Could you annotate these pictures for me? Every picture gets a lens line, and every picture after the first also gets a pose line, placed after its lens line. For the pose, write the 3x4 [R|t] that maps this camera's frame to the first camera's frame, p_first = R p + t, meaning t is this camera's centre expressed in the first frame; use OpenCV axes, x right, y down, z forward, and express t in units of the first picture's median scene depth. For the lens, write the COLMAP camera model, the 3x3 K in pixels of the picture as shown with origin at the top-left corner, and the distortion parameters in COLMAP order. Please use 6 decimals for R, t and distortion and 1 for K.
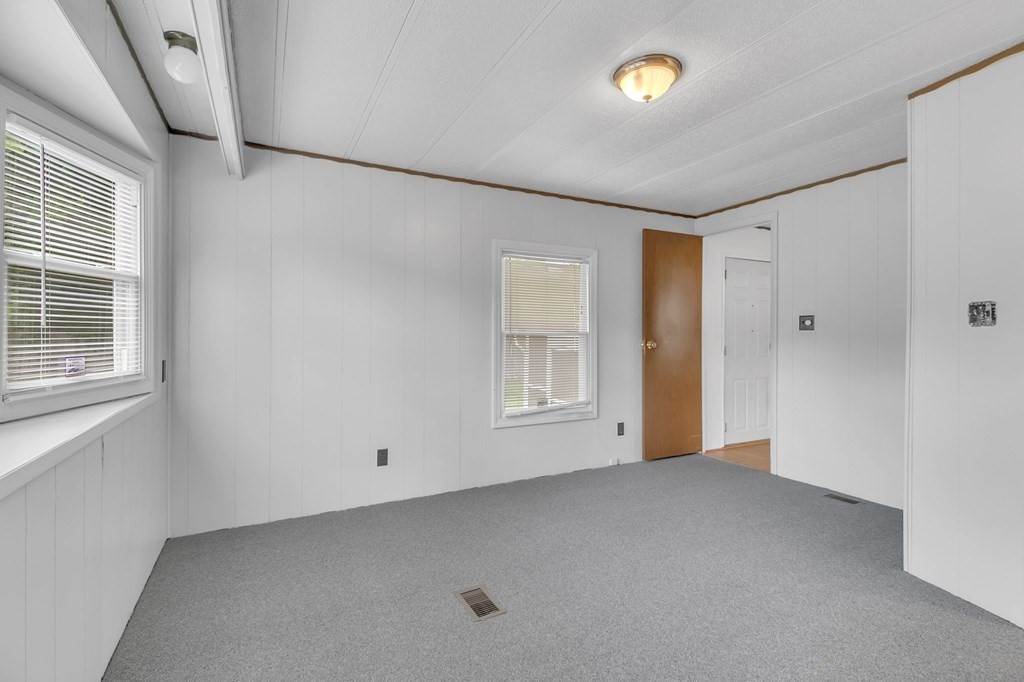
lens RADIAL K [[483.1, 0, 517.7], [0, 483.1, 333.1], [0, 0, 1]] dist [0.002288, -0.000302]
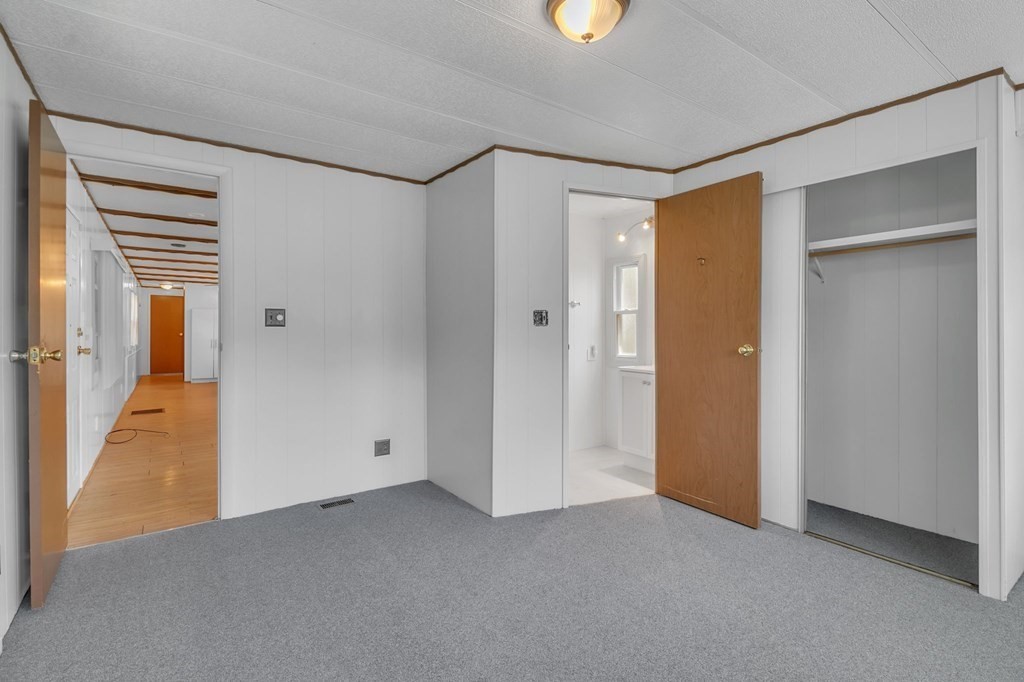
lens RADIAL K [[483.1, 0, 517.7], [0, 483.1, 333.1], [0, 0, 1]] dist [0.002288, -0.000302]
pose [[-0.136306, -0.006804, 0.990643, -0.501643], [-0.002756, 0.999975, 0.006489, -0.002075], [-0.990663, -0.001846, -0.136321, 1.207084]]
